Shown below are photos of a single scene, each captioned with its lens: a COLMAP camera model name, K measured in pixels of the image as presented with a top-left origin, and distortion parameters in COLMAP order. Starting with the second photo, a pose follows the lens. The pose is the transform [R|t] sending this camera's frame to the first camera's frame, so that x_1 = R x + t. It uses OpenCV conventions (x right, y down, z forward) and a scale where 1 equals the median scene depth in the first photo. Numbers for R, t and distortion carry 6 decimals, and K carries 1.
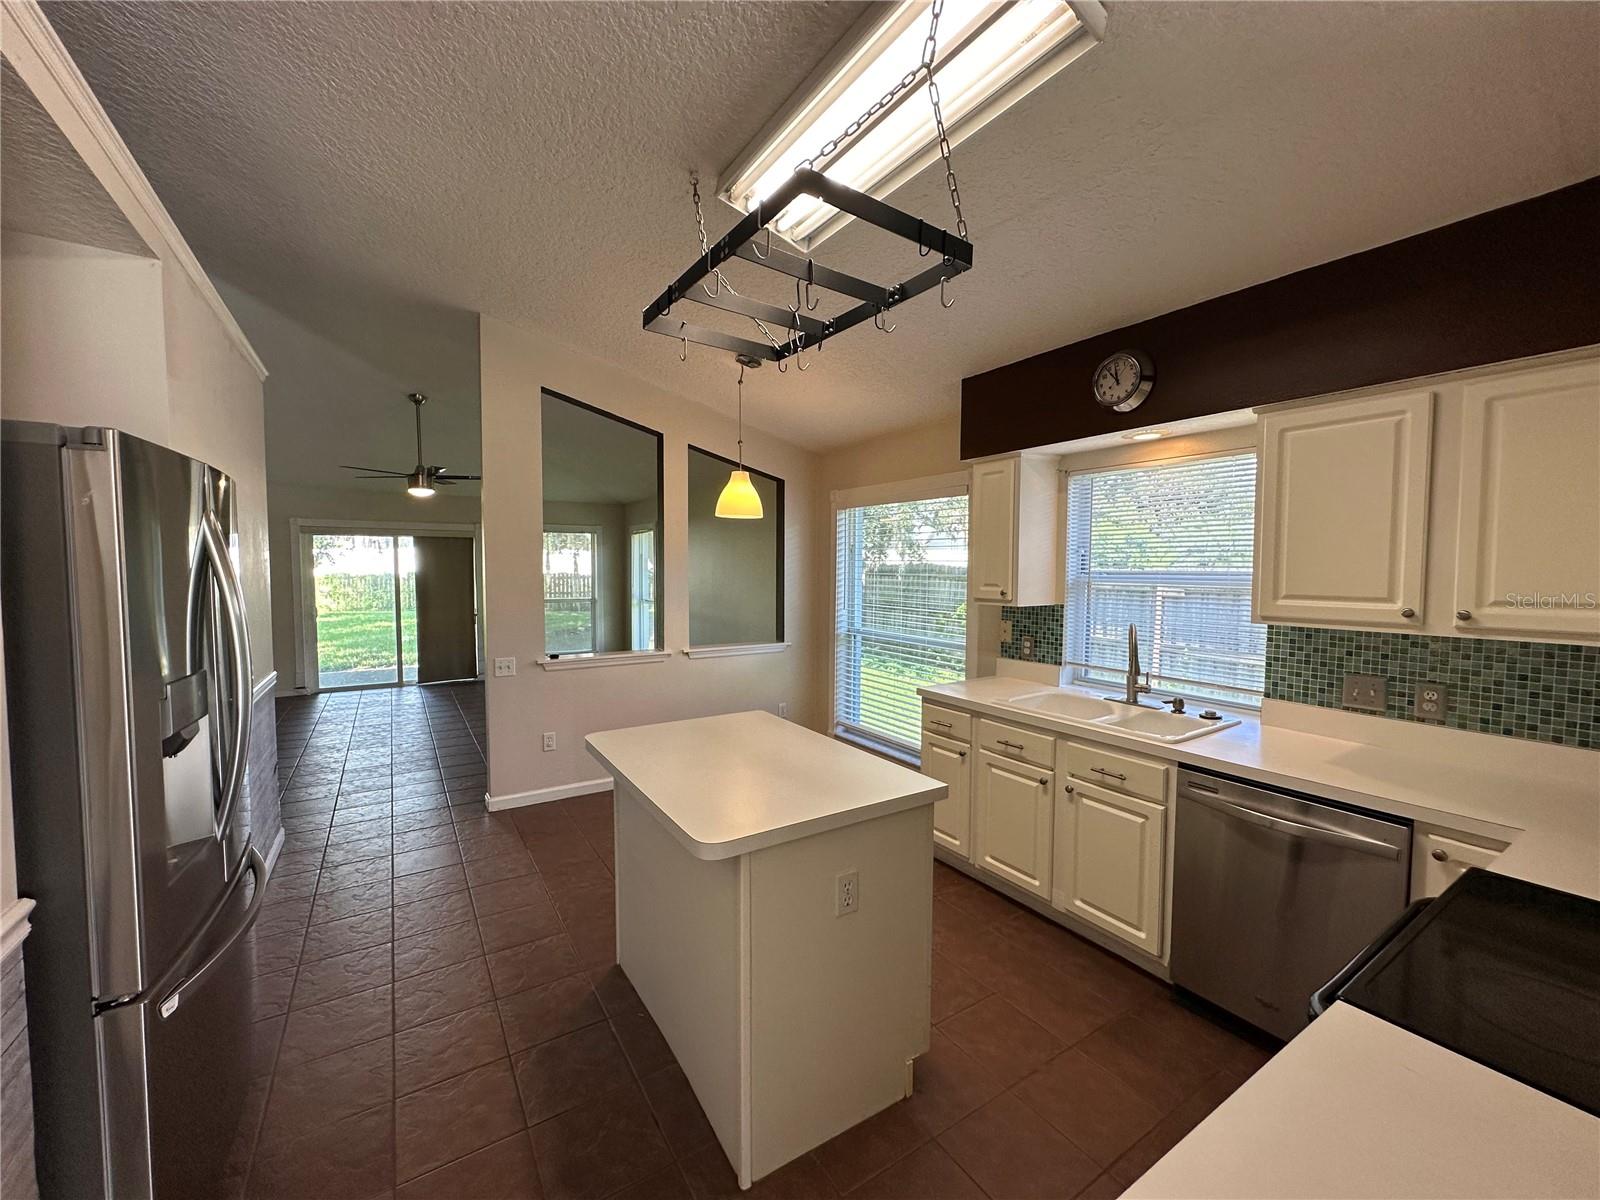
lens RADIAL K [[642.7, 0, 799.1], [0, 642.7, 601.4], [0, 0, 1]] dist [0.003745, 0.000264]
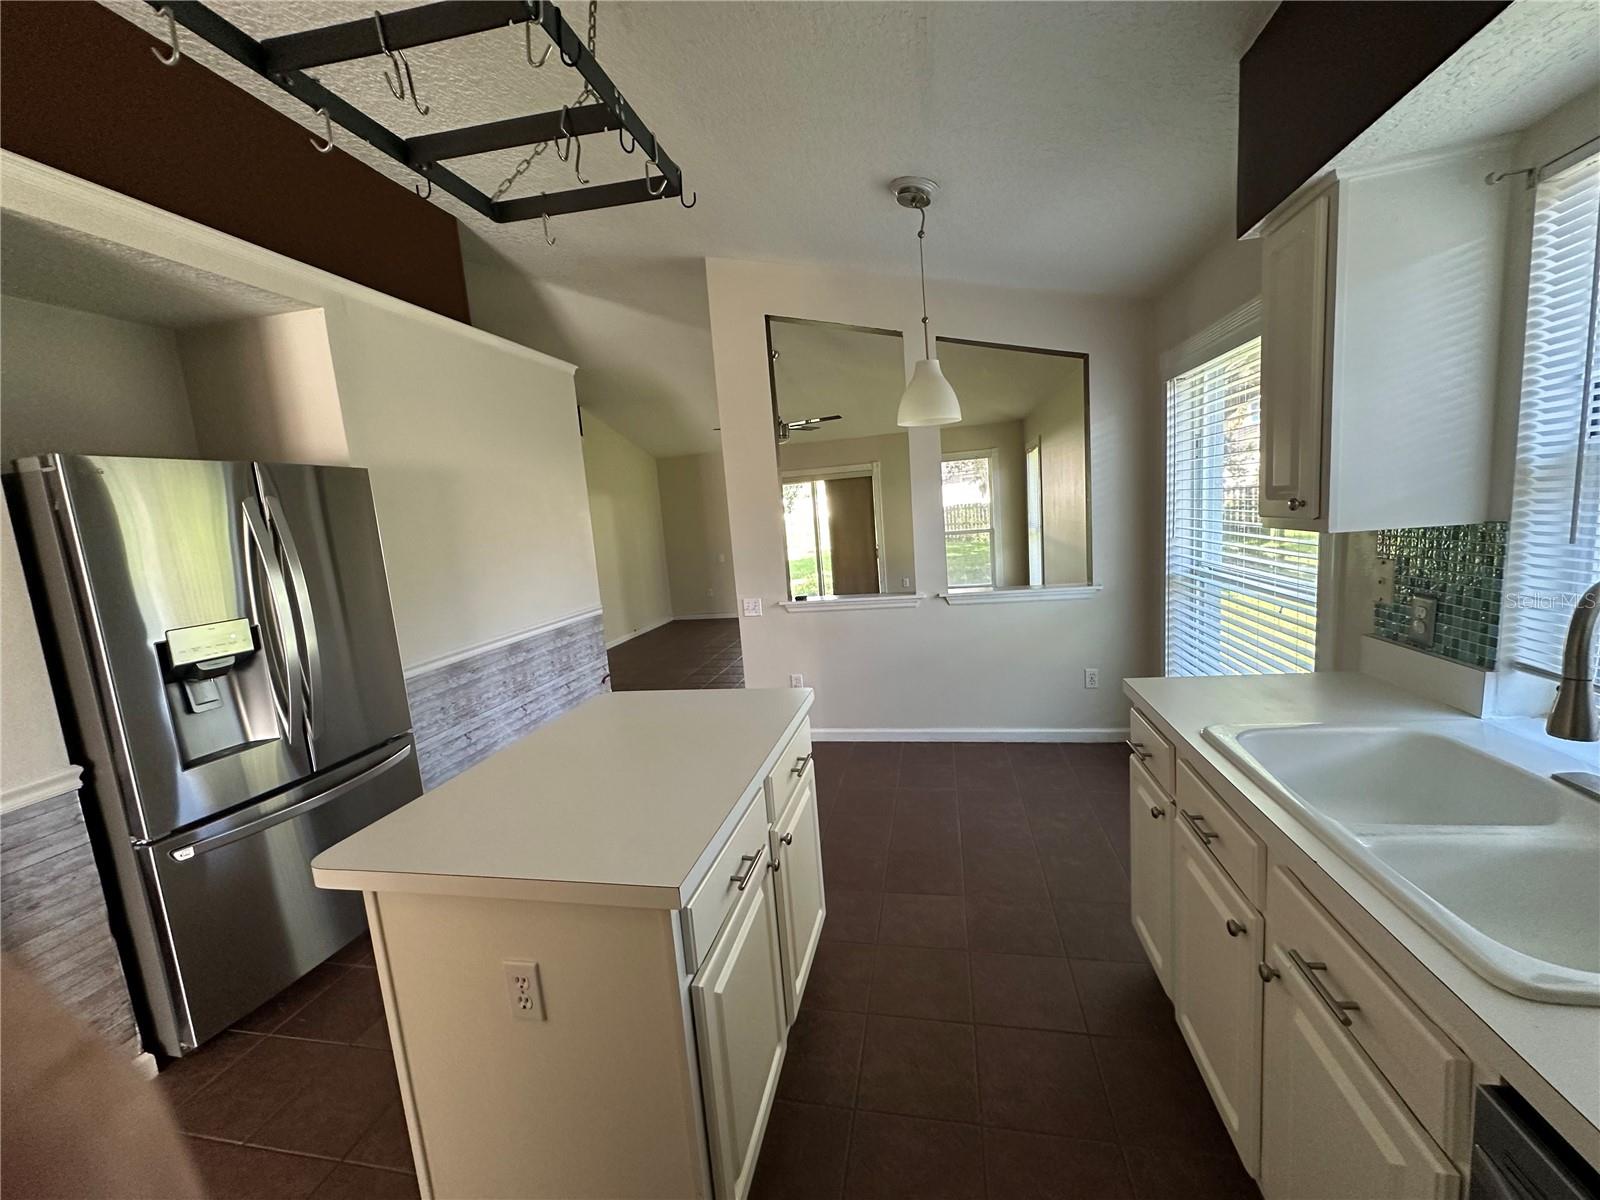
lens RADIAL K [[642.7, 0, 799.1], [0, 642.7, 601.4], [0, 0, 1]] dist [0.003745, 0.000264]
pose [[0.710700, 0.037877, -0.702475, 0.156035], [0.041859, 0.994504, 0.095971, -0.001376], [0.702249, -0.097612, 0.705208, 0.161039]]
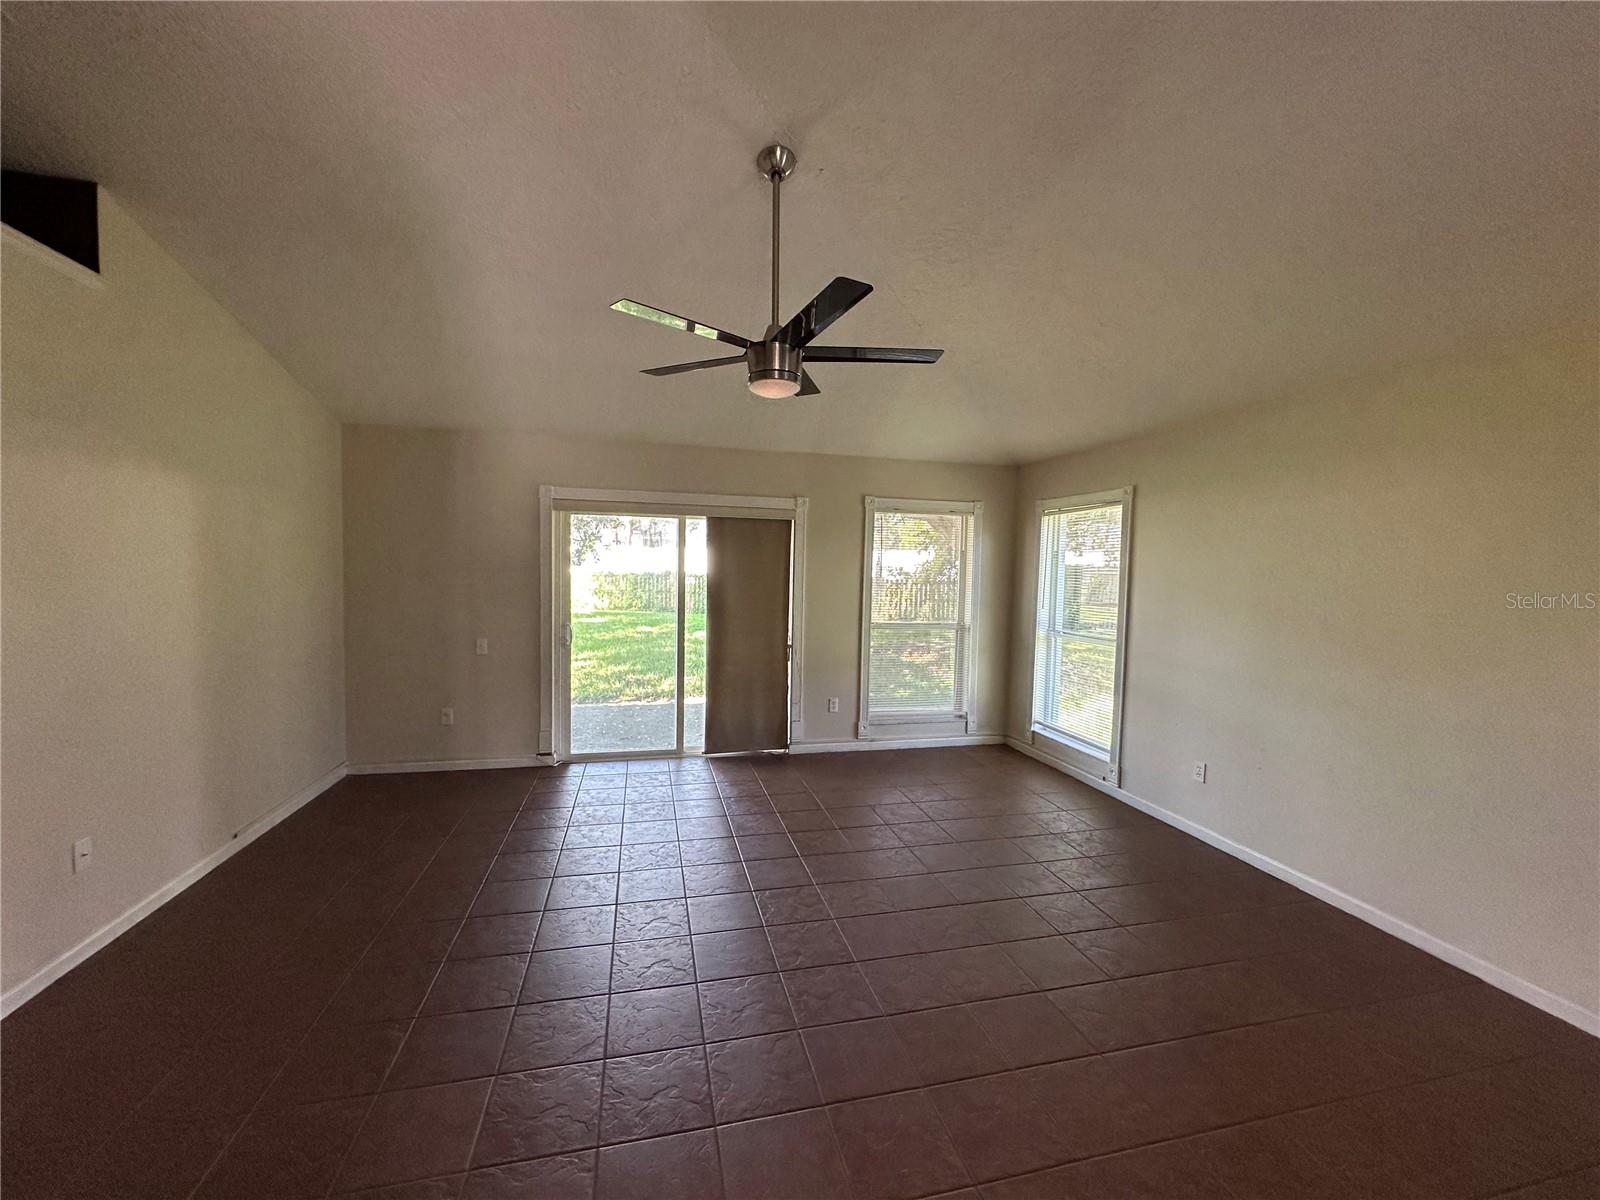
lens RADIAL K [[642.7, 0, 799.1], [0, 642.7, 601.4], [0, 0, 1]] dist [0.003745, 0.000264]
pose [[0.946606, 0.035551, -0.320428, -0.309623], [-0.037517, 0.999296, 0.000039, -0.023190], [0.320204, 0.011985, 0.947273, 0.436335]]
